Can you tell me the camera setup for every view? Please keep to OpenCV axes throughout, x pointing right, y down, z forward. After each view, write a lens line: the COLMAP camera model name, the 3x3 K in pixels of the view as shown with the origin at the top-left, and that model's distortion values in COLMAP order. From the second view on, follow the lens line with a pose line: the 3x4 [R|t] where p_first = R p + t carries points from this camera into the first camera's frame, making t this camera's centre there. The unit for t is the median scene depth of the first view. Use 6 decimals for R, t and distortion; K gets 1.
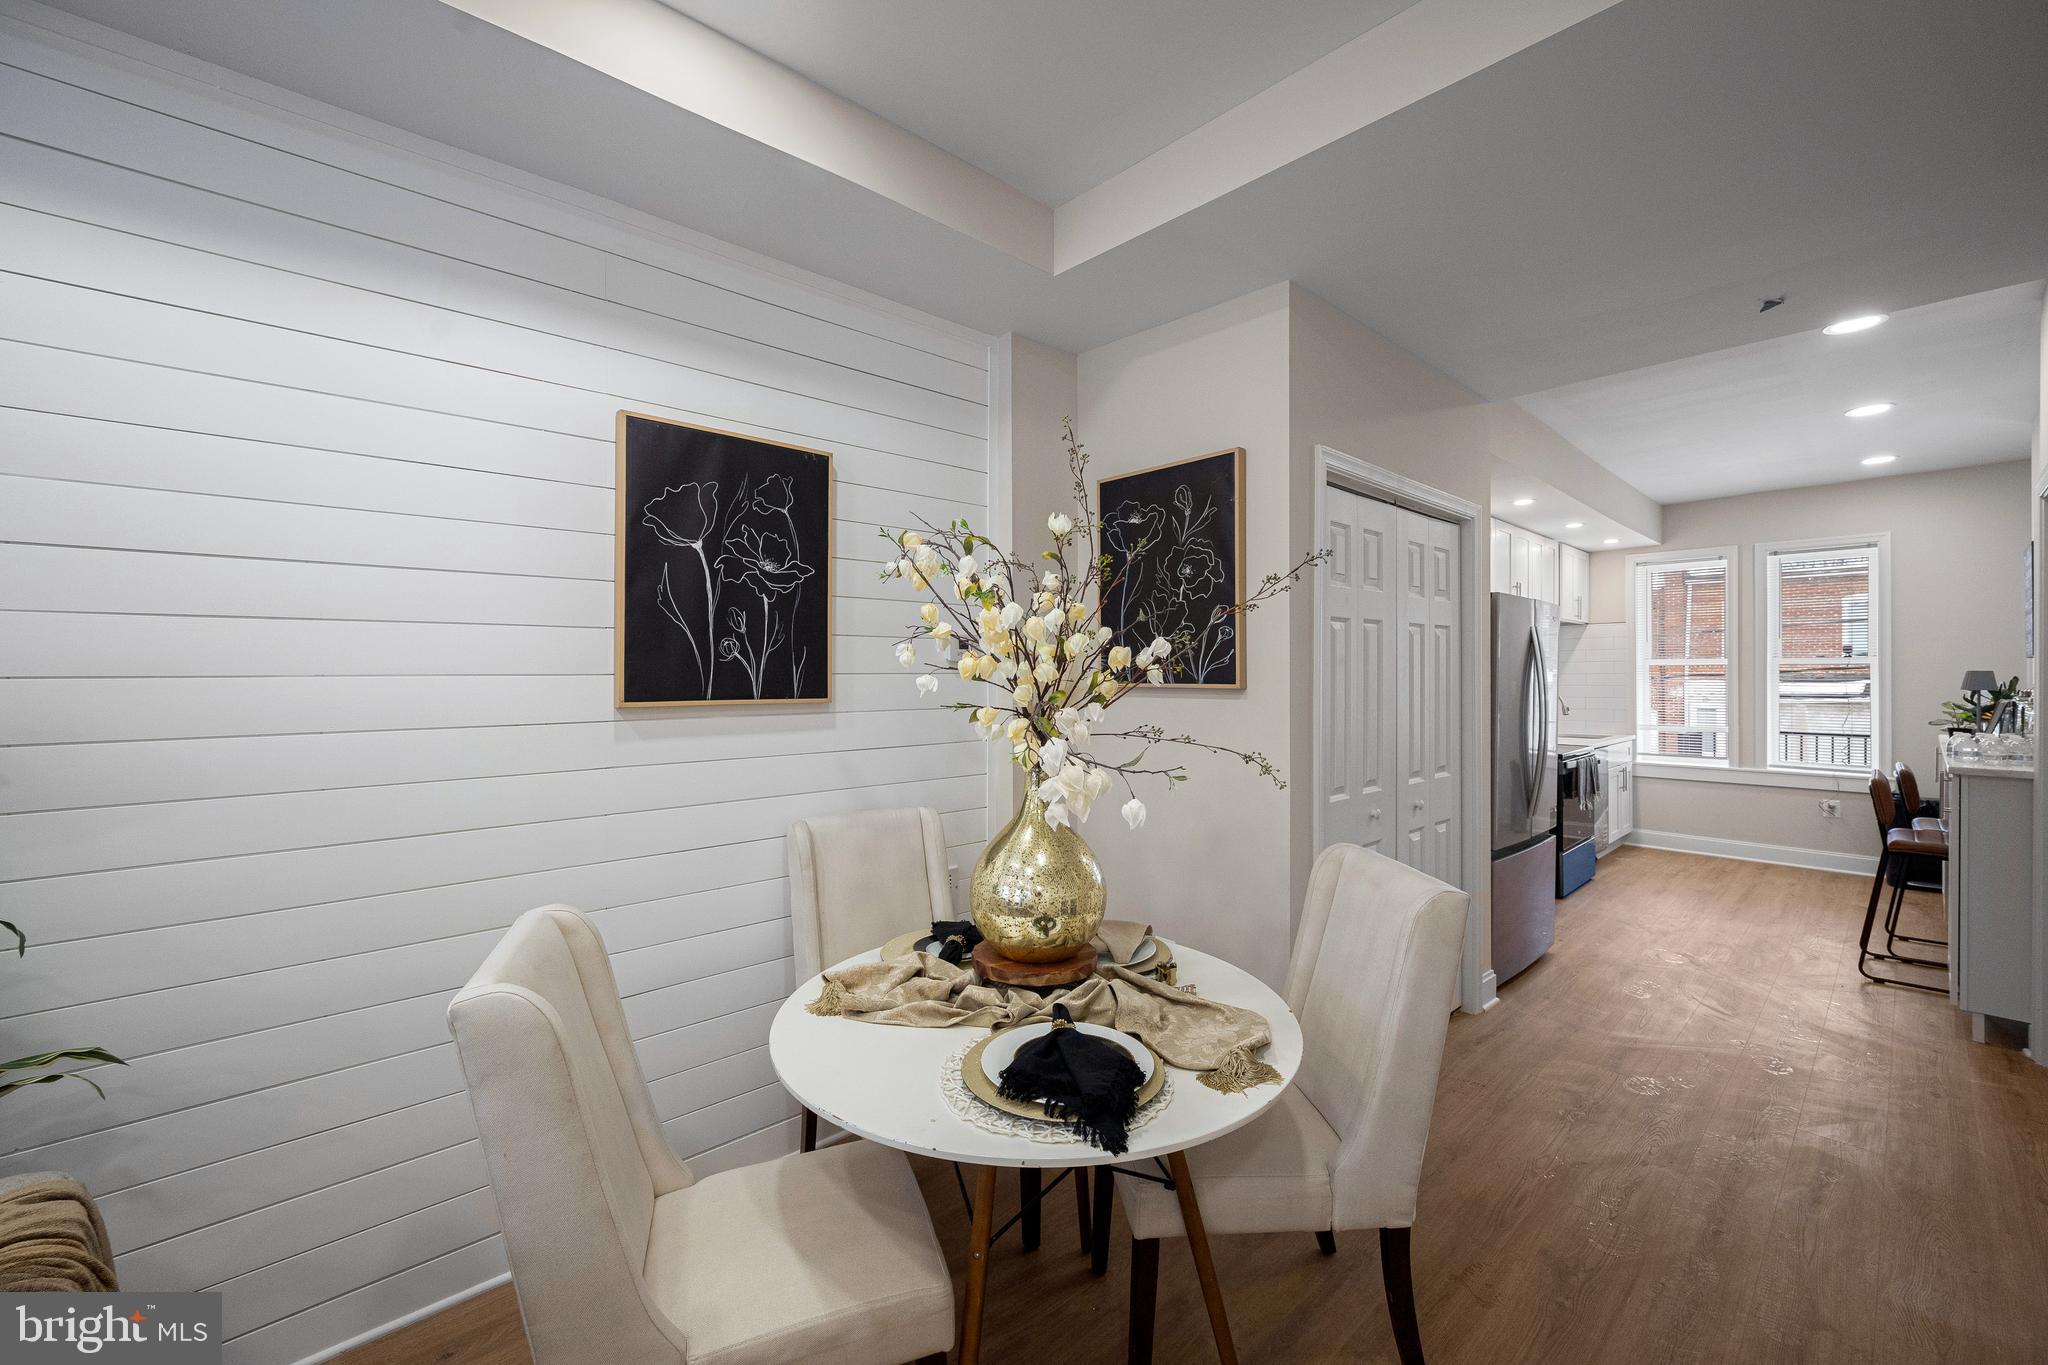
lens RADIAL K [[830.8, 0, 1028.6], [0, 830.8, 675.6], [0, 0, 1]] dist [-0.001433, -0.000213]
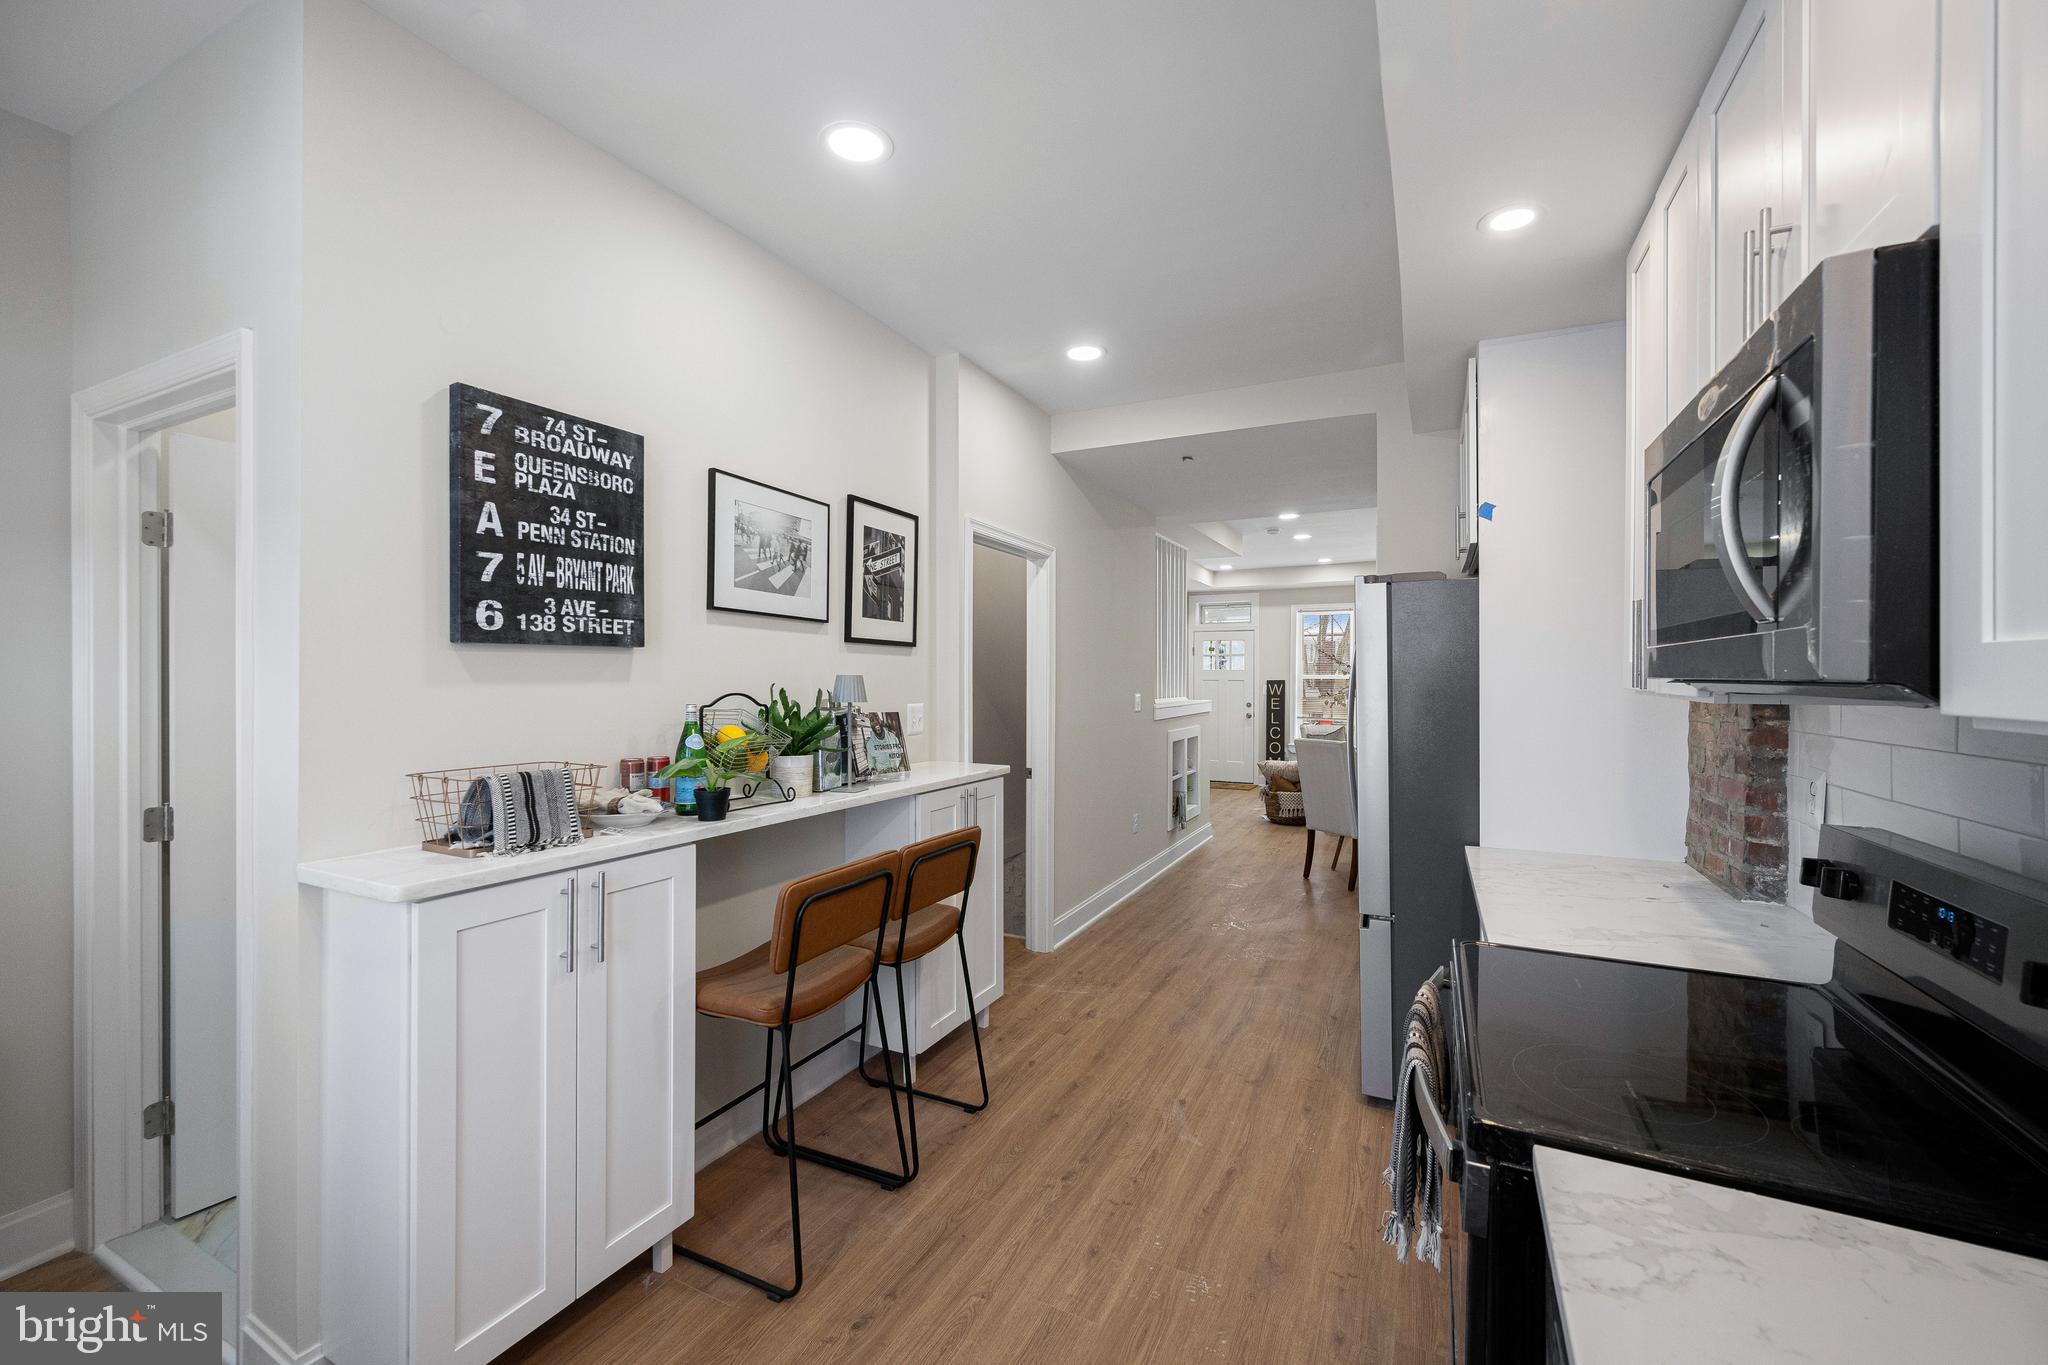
lens RADIAL K [[814.7, 0, 1029.0], [0, 814.7, 677.2], [0, 0, 1]] dist [0.000959, 0.000025]
pose [[-0.935887, -0.001927, -0.352295, 1.090052], [-0.002475, 0.999996, 0.001105, -0.004446], [0.352292, 0.001906, -0.935888, 1.486947]]
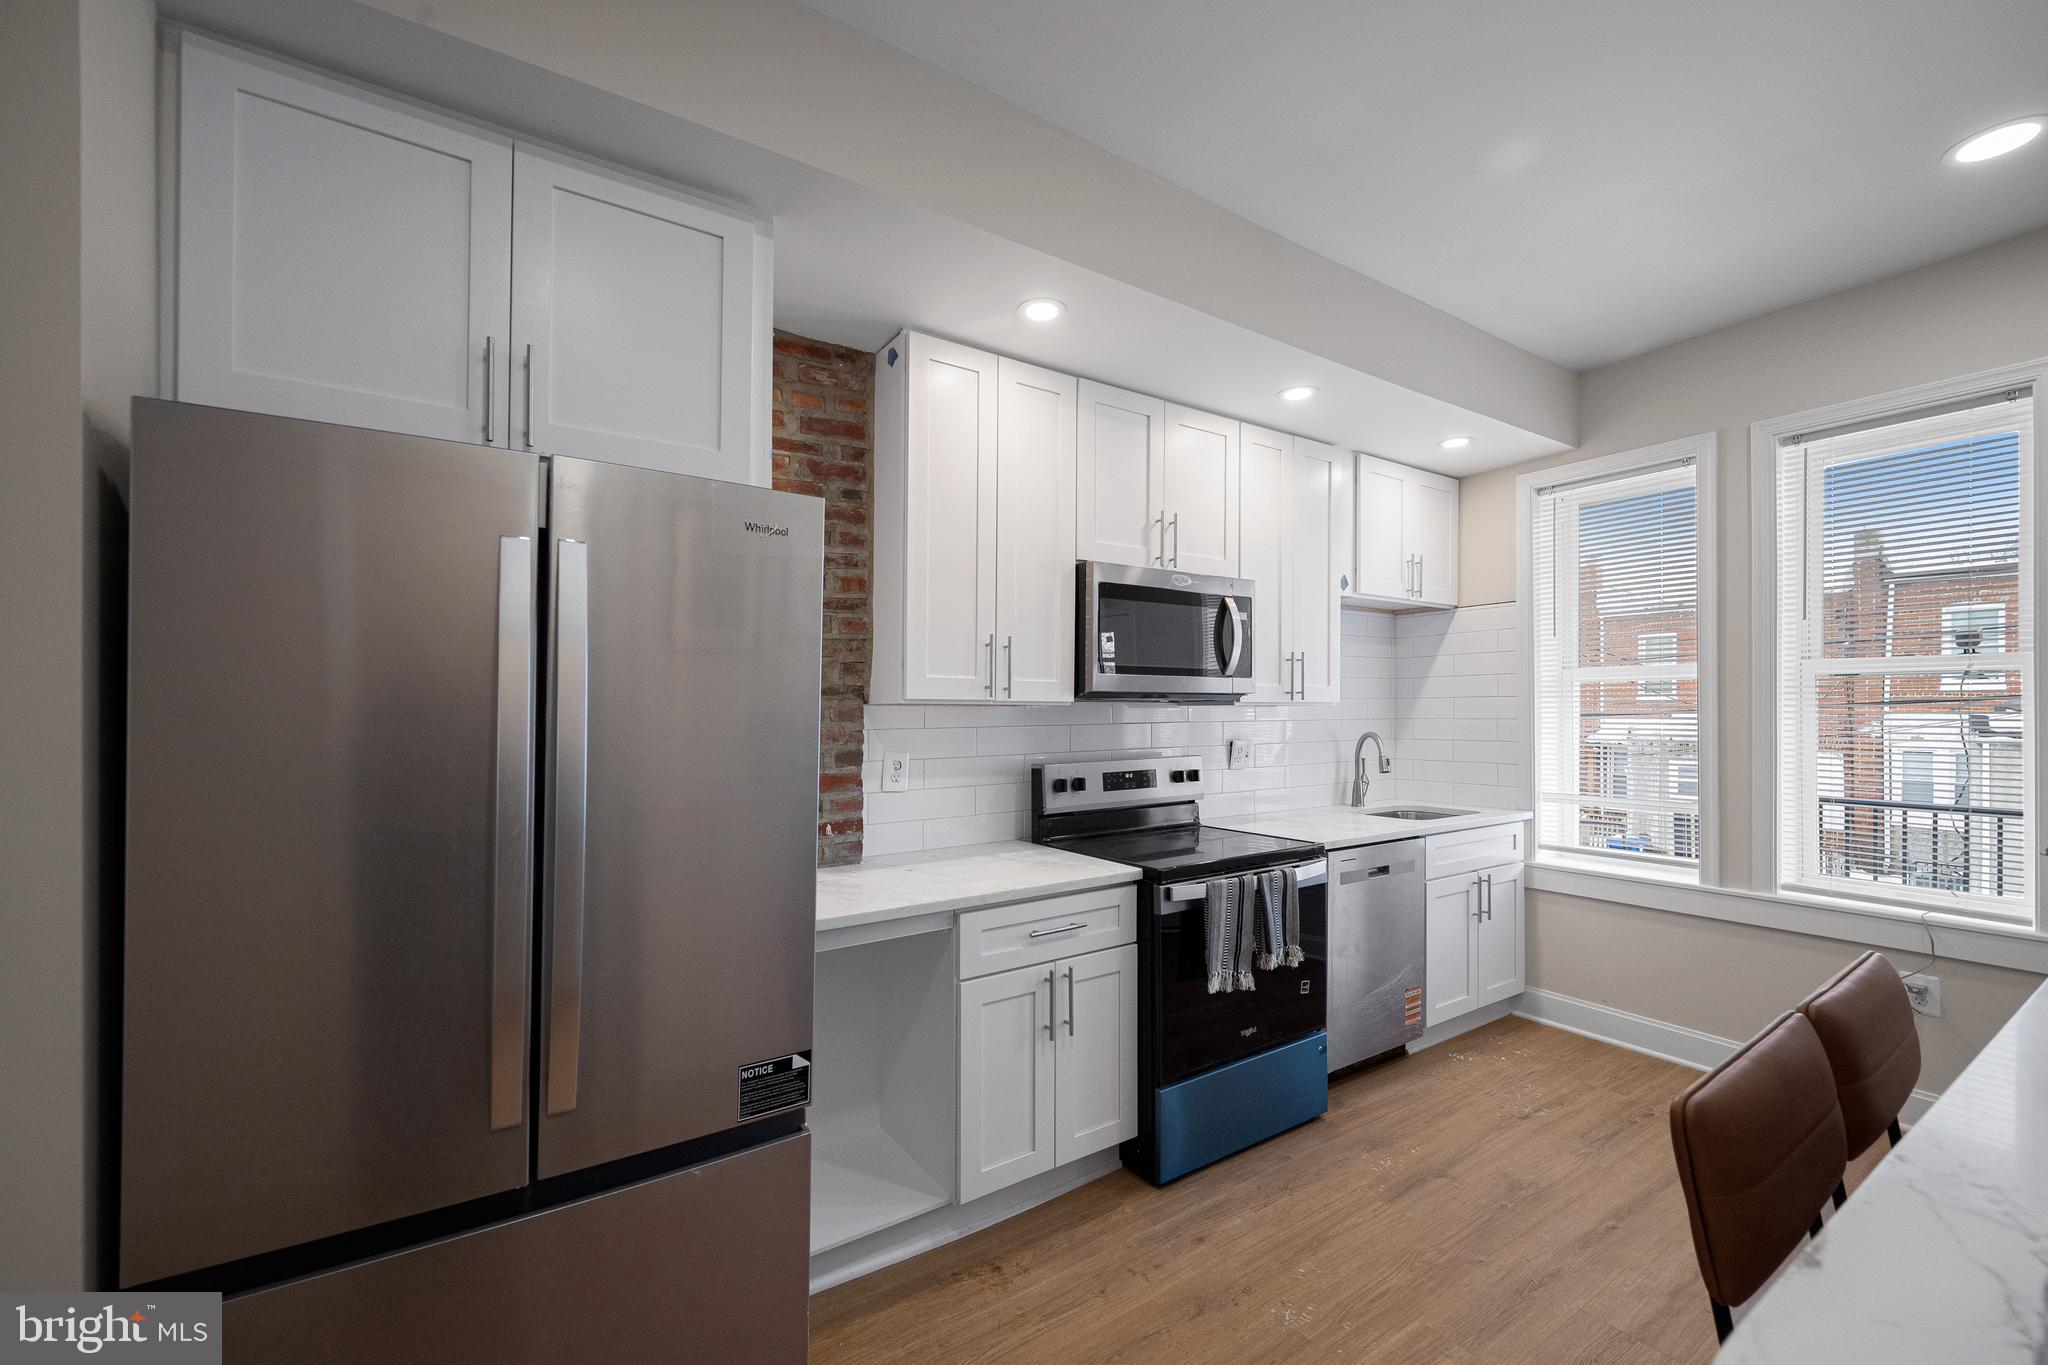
lens RADIAL K [[837.6, 0, 1011.1], [0, 837.6, 708.7], [0, 0, 1]] dist [0.000060, -0.000138]
pose [[0.984898, -0.001622, -0.173127, 0.776161], [0.001672, 0.999999, 0.000142, 0.007705], [0.173126, -0.000429, 0.984900, 0.646621]]
